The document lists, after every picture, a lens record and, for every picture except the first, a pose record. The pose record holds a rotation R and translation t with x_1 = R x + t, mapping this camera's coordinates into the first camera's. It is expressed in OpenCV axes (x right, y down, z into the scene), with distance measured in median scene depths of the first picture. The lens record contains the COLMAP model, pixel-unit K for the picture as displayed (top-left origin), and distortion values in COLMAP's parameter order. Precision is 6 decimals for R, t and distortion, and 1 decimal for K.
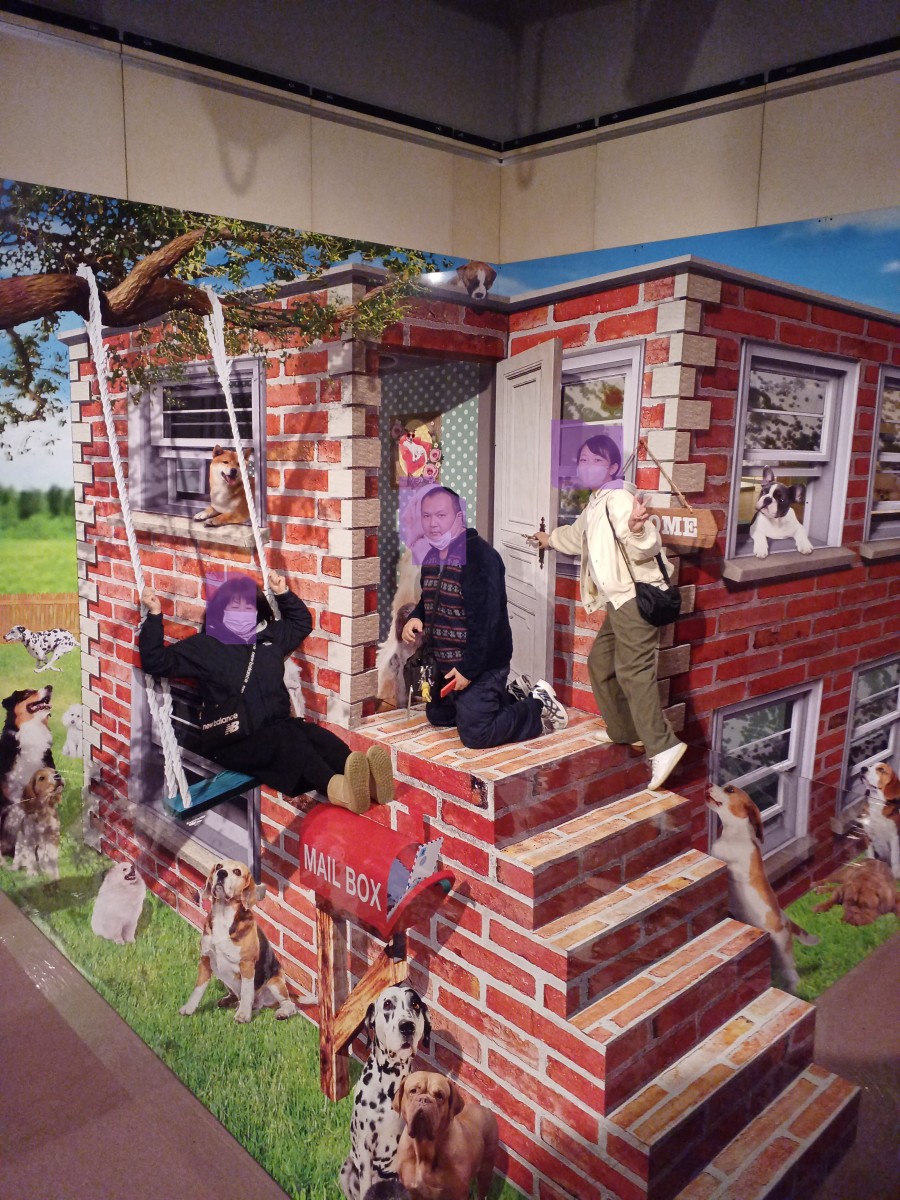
lens RADIAL K [[961.2, 0, 423.5], [0, 961.2, 601.0], [0, 0, 1]] dist [0.331941, -0.003375]
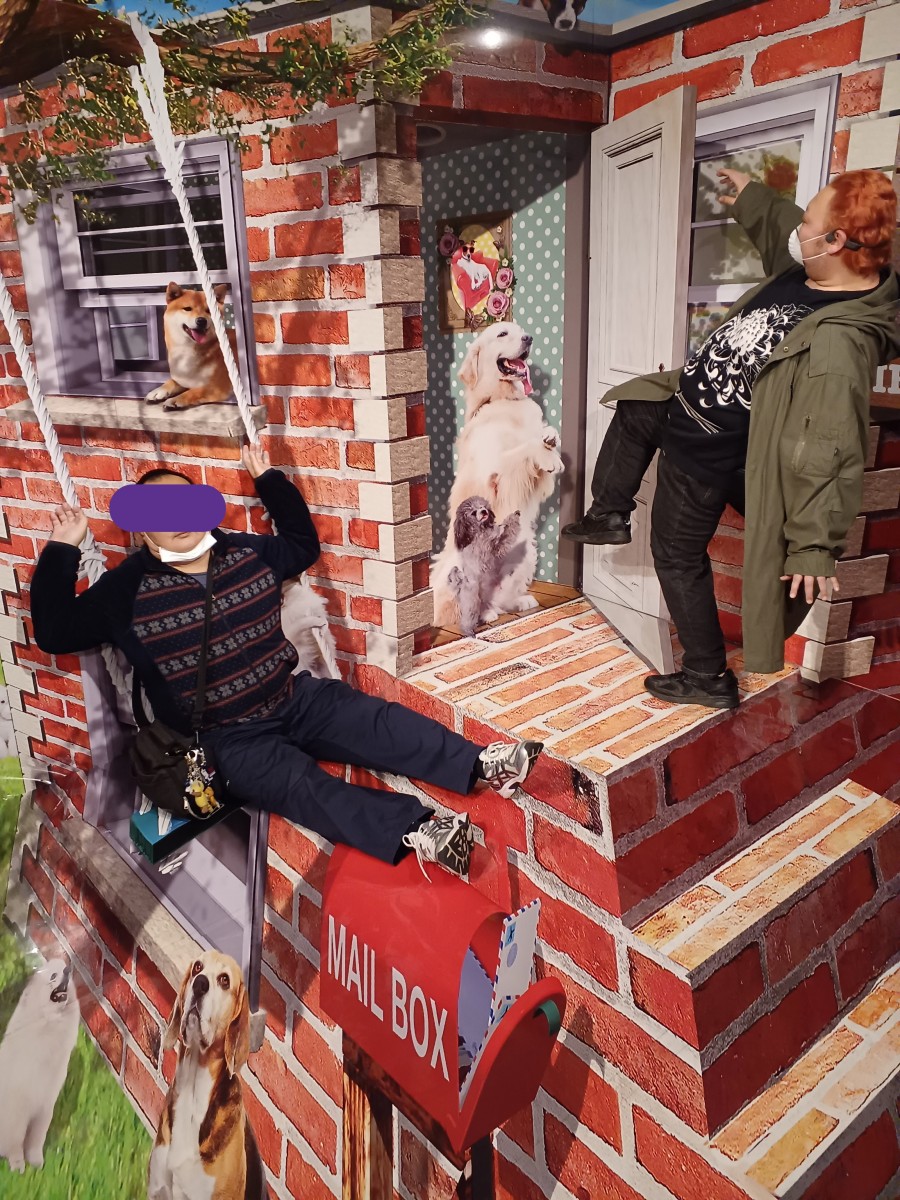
lens RADIAL K [[1023.7, 0, 450.0], [0, 1023.7, 600.0], [0, 0, 1]] dist [0.115756, -0.012884]
pose [[0.998849, -0.029110, -0.038130, -0.006412], [0.034989, 0.985849, 0.163944, -0.058462], [0.032818, -0.165090, 0.985732, 0.293601]]
